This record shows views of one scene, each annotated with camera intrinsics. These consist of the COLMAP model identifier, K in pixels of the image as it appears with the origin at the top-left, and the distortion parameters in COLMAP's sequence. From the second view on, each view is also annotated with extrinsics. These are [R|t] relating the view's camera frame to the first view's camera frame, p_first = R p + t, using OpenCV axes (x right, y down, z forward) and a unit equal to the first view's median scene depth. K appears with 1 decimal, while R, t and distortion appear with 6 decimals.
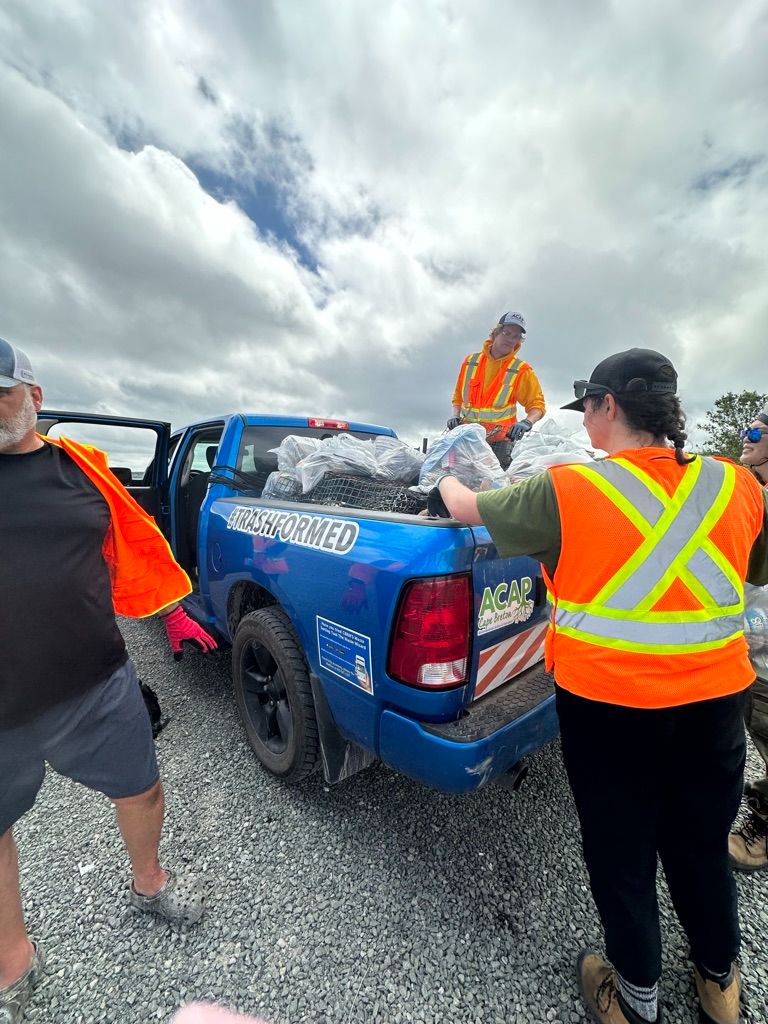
lens RADIAL K [[408.8, 0, 390.8], [0, 408.8, 500.9], [0, 0, 1]] dist [-0.000466, 0.001461]
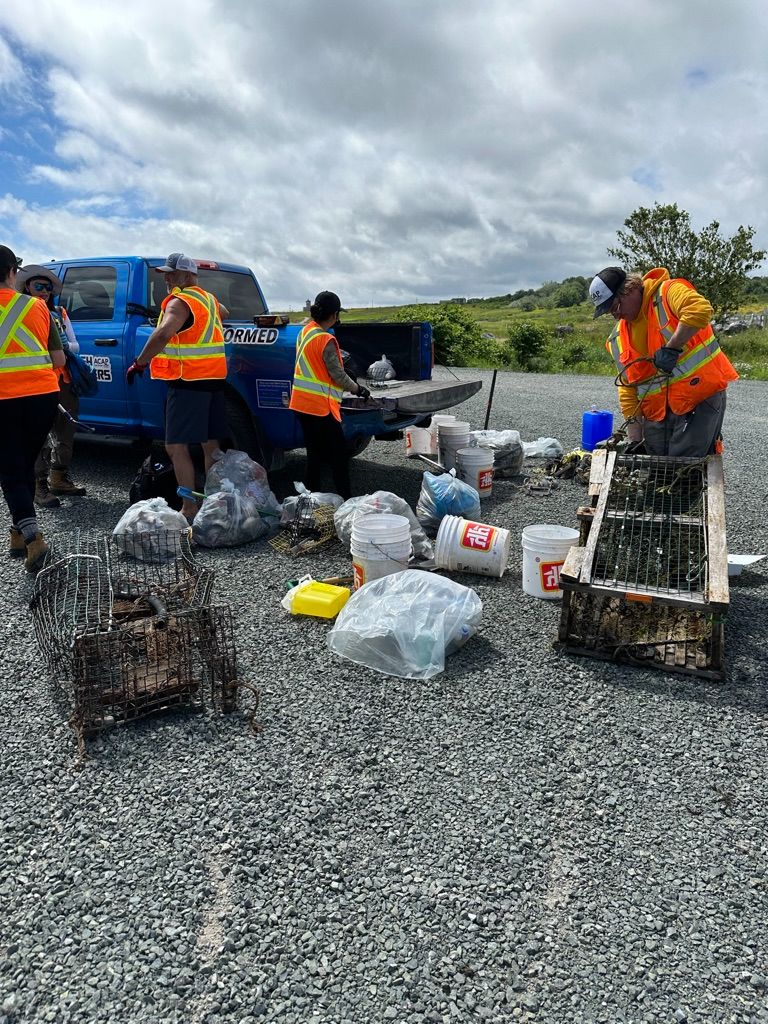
lens RADIAL K [[724.6, 0, 387.3], [0, 724.6, 514.0], [0, 0, 1]] dist [0.026471, -0.037995]
pose [[0.947229, -0.082306, 0.309810, -2.479146], [0.023220, 0.981554, 0.189770, 0.940049], [-0.319715, -0.172562, 0.931668, -8.747017]]
